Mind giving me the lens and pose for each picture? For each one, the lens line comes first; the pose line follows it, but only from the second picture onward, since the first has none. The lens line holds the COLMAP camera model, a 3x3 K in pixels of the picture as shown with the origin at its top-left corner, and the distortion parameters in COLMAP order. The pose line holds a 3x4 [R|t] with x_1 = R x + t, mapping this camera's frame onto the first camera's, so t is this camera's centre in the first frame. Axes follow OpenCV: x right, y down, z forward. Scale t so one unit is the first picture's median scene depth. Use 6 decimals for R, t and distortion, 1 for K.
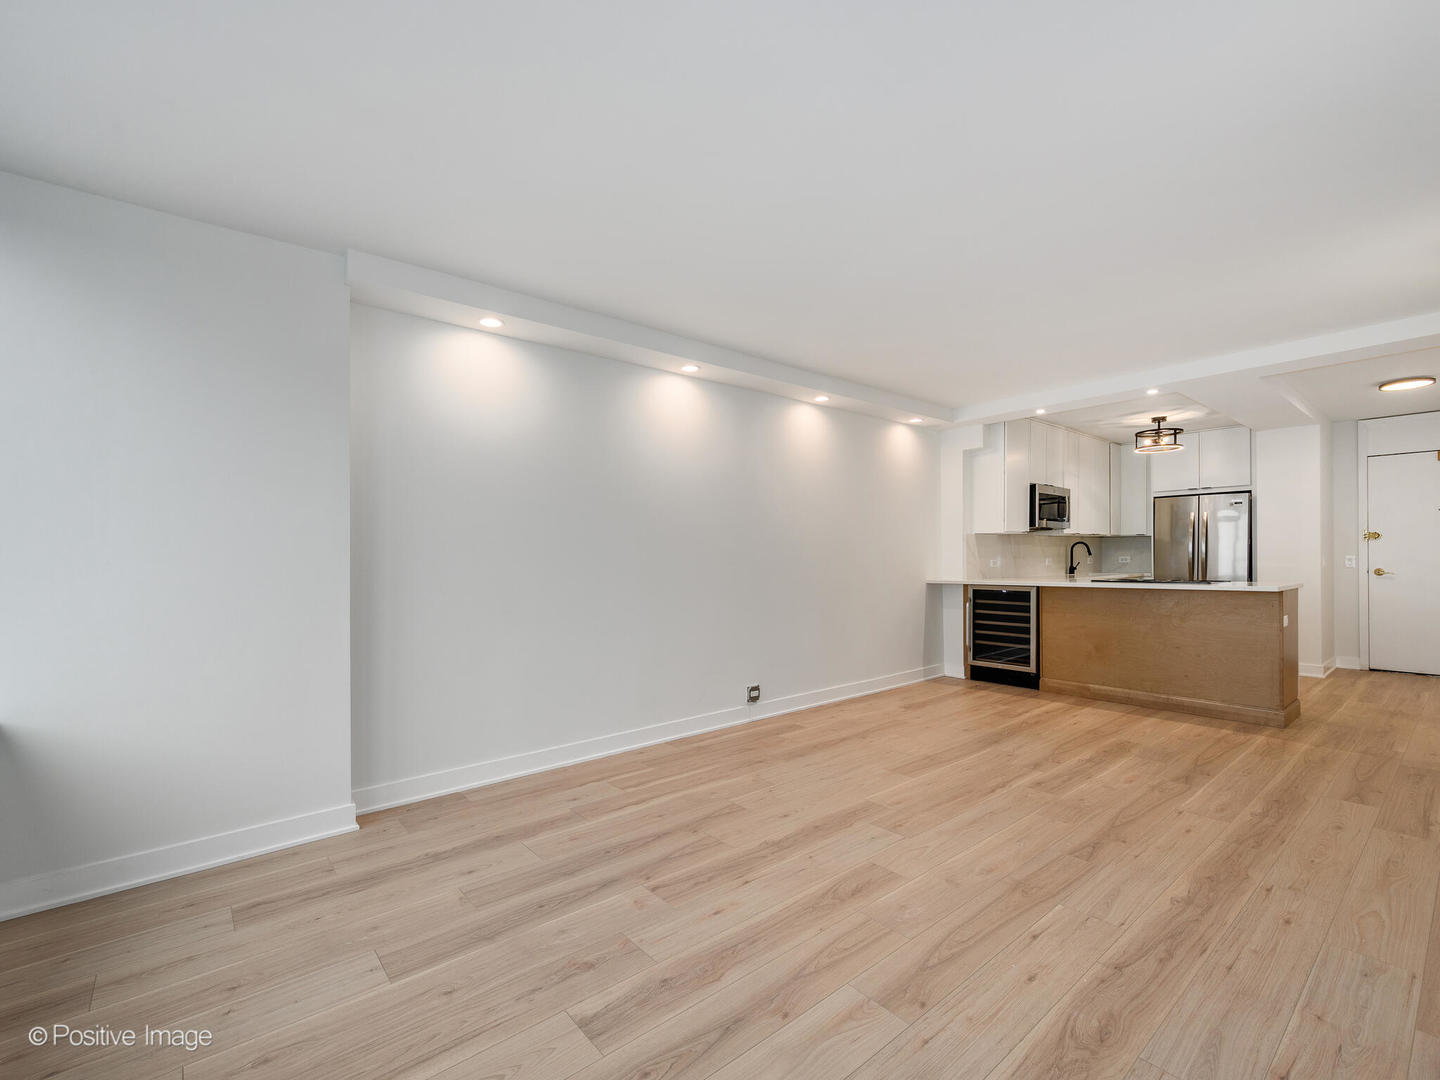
lens RADIAL K [[650.4, 0, 733.6], [0, 650.4, 557.1], [0, 0, 1]] dist [0.013308, -0.000234]
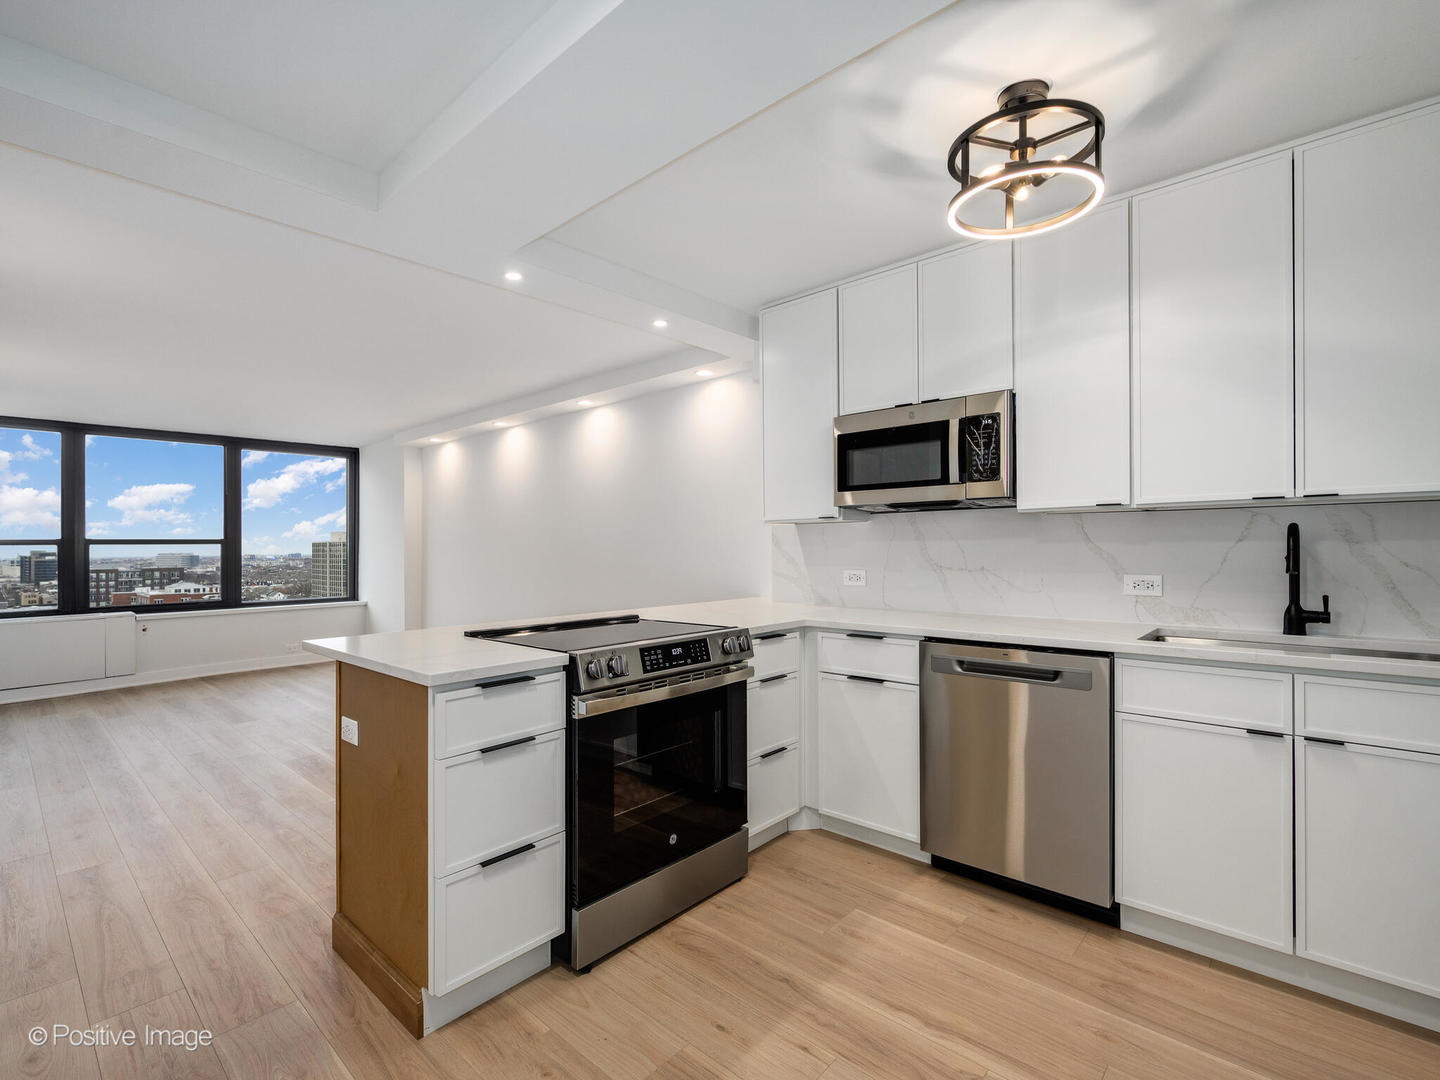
lens RADIAL K [[673.8, 0, 712.0], [0, 673.8, 541.5], [0, 0, 1]] dist [-0.001114, -0.000186]
pose [[0.113210, -0.000281, -0.993571, 1.376926], [0.010195, 0.999948, 0.000879, -0.031756], [0.993519, -0.010229, 0.113207, 1.236834]]
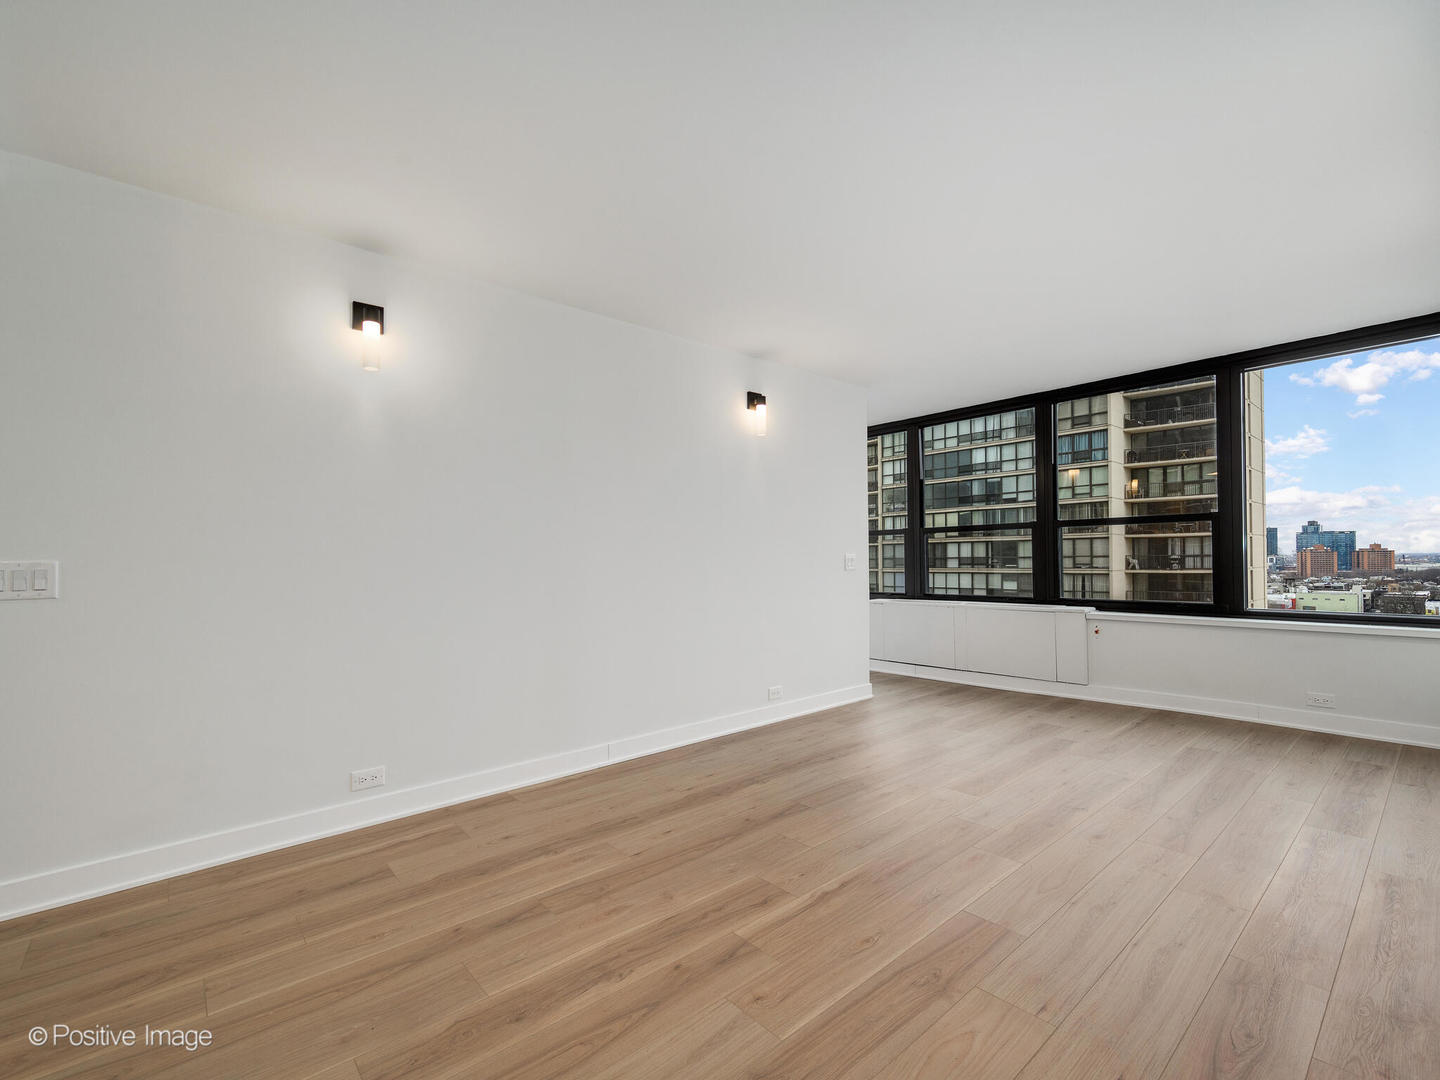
lens RADIAL K [[650.4, 0, 733.6], [0, 650.4, 557.1], [0, 0, 1]] dist [0.013308, -0.000234]
pose [[-0.999596, 0.021904, -0.018091, 0.394964], [0.021916, 0.999760, -0.000470, 0.008637], [0.018076, -0.000866, -0.999836, 1.285864]]
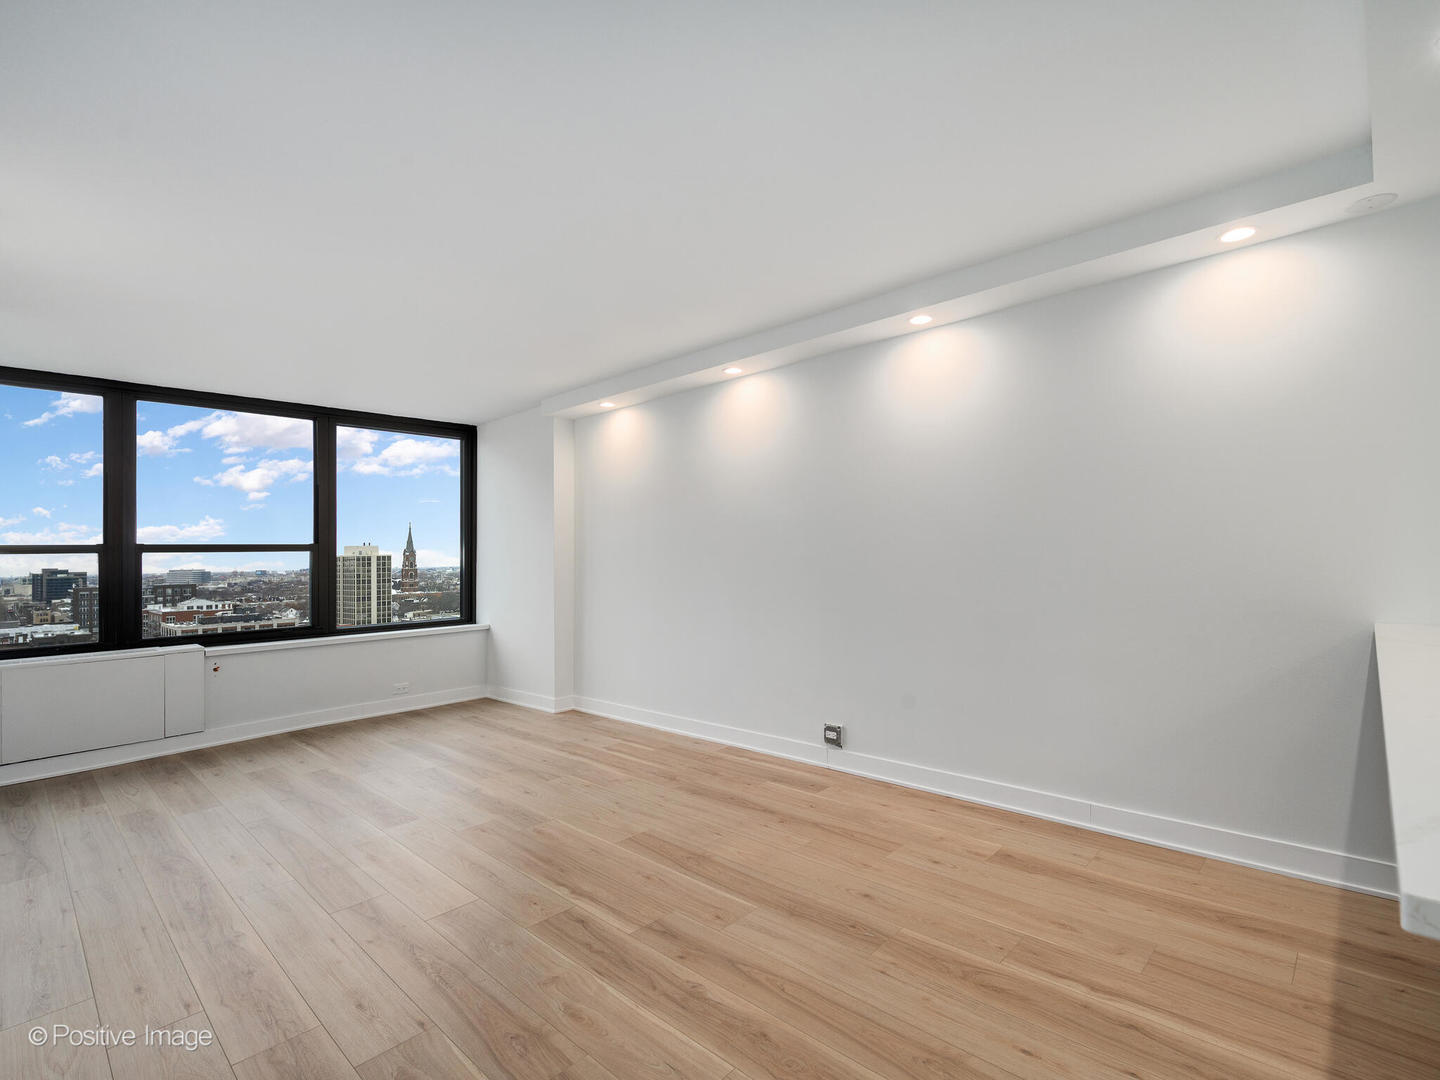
lens RADIAL K [[688.1, 0, 720.0], [0, 688.1, 540.0], [0, 0, 1]] dist [0.000614, -0.000223]
pose [[0.098641, -0.018474, -0.994952, 0.928859], [0.021337, 0.999637, -0.016446, -0.019035], [0.994894, -0.019607, 0.098999, 0.848567]]
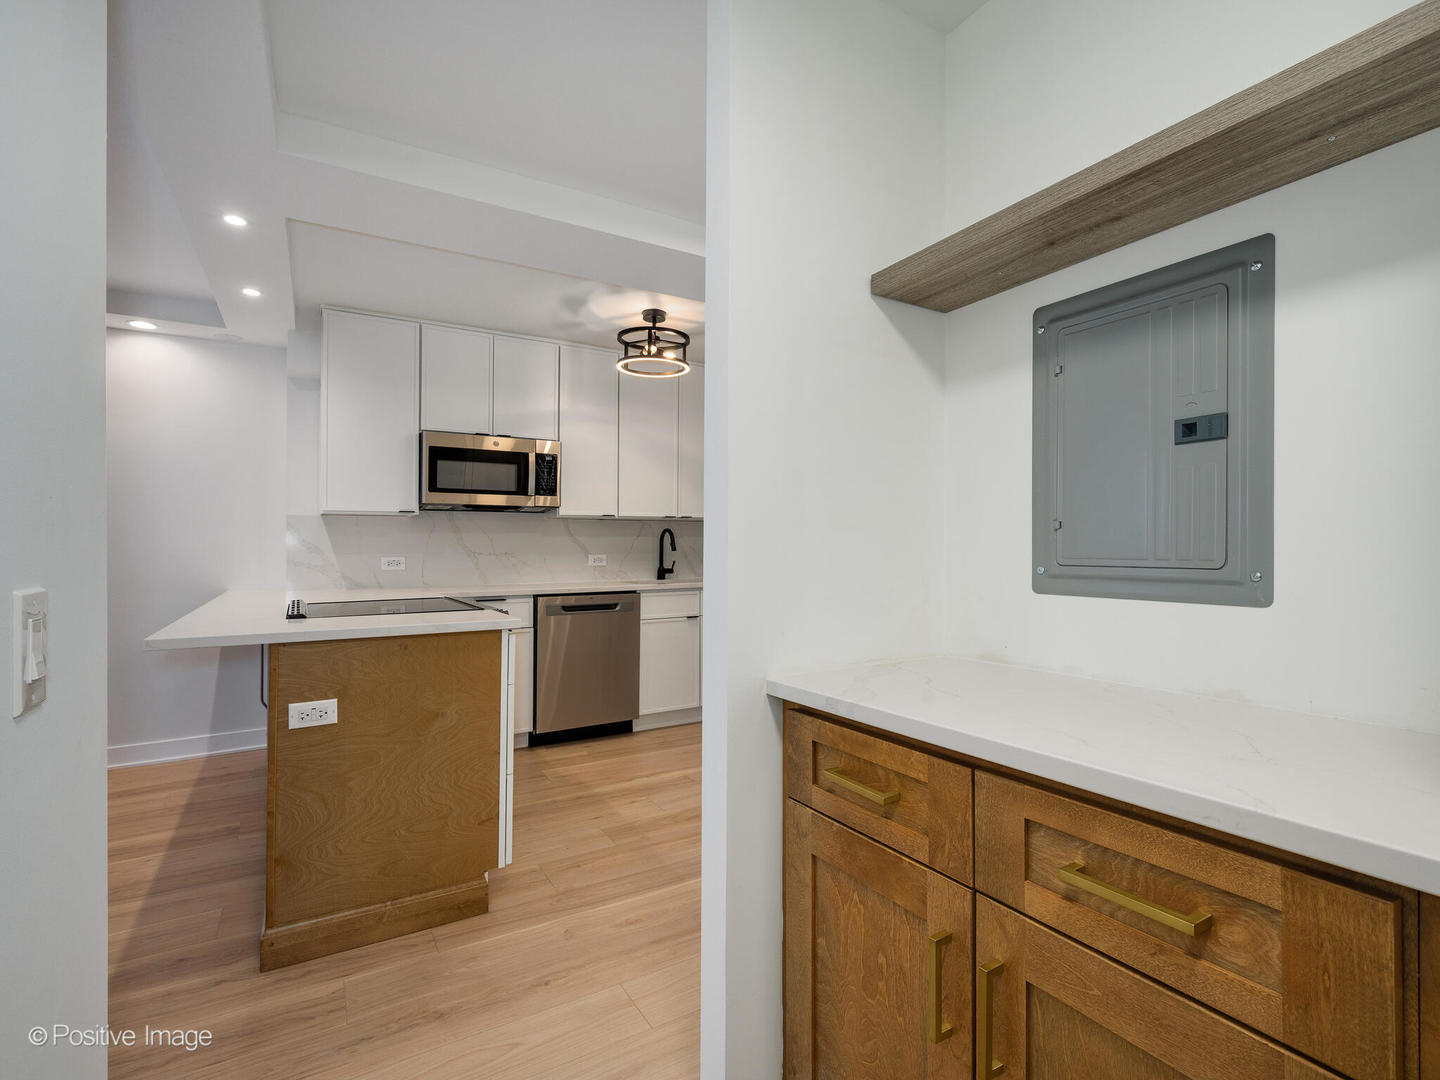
lens RADIAL K [[672.4, 0, 790.1], [0, 672.4, 534.9], [0, 0, 1]] dist [-0.023273, -0.000880]
pose [[0.994703, 0.003022, -0.102745, 1.241515], [-0.004320, 0.999914, -0.012421, -0.017081], [0.102699, 0.012800, 0.994630, 0.631898]]
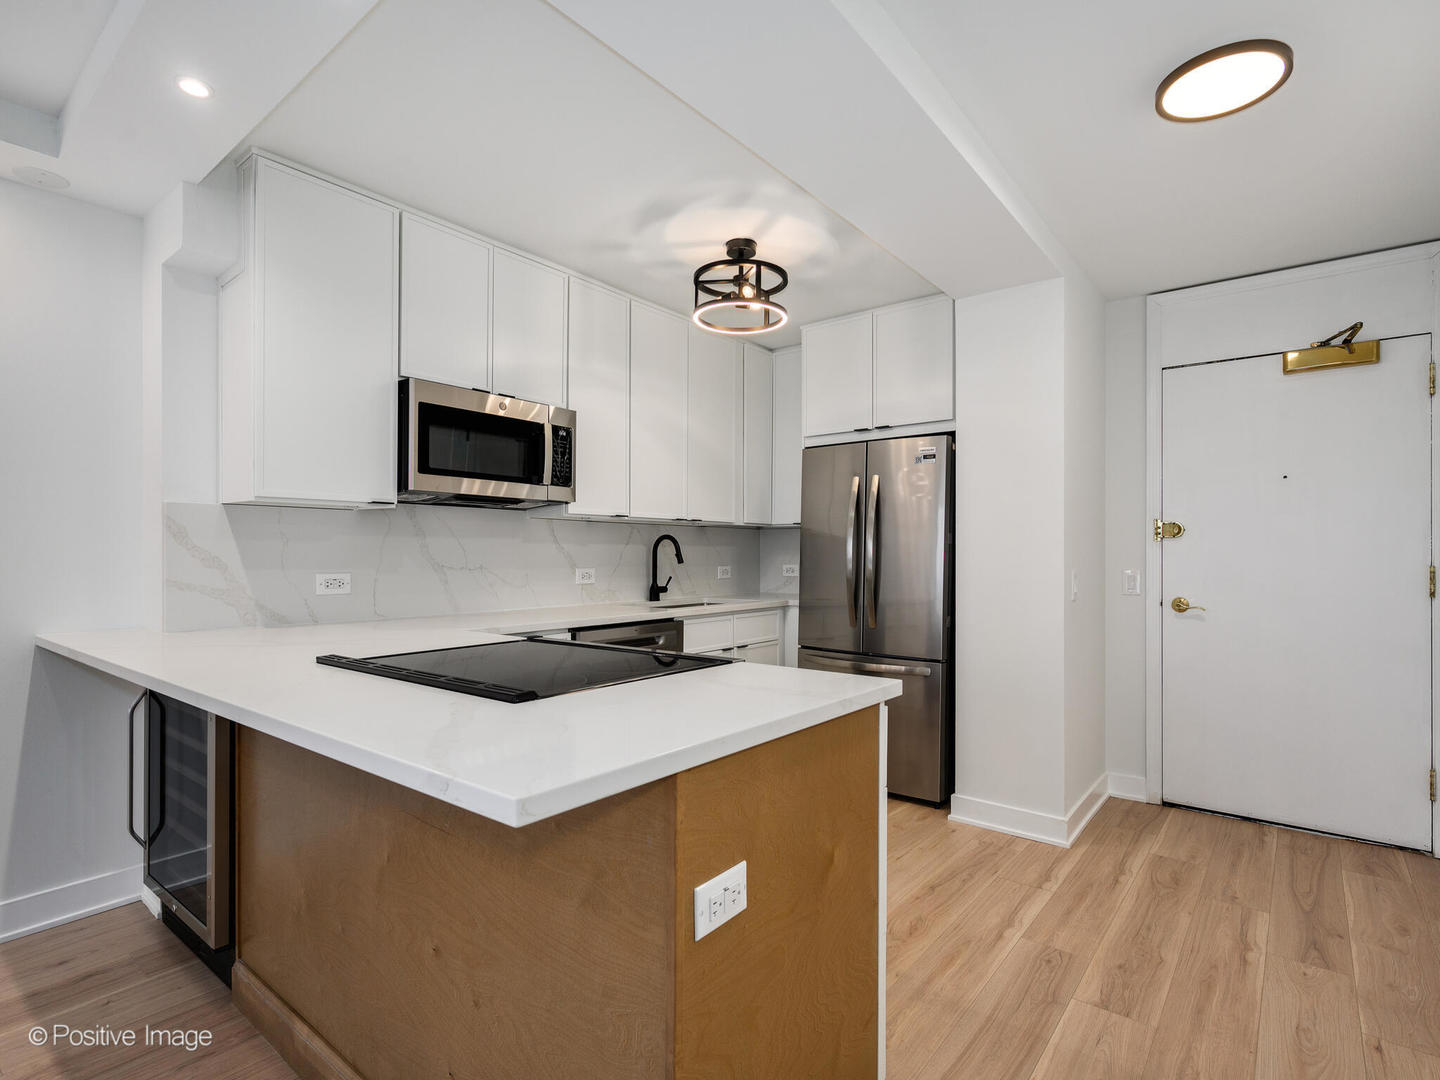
lens RADIAL K [[718.0, 0, 731.9], [0, 718.0, 550.2], [0, 0, 1]] dist [-0.001075, -0.000232]
pose [[0.983081, 0.012953, 0.182712, 0.832809], [-0.012364, 0.999914, -0.004359, -0.017637], [-0.182753, 0.002026, 0.983157, 0.805263]]
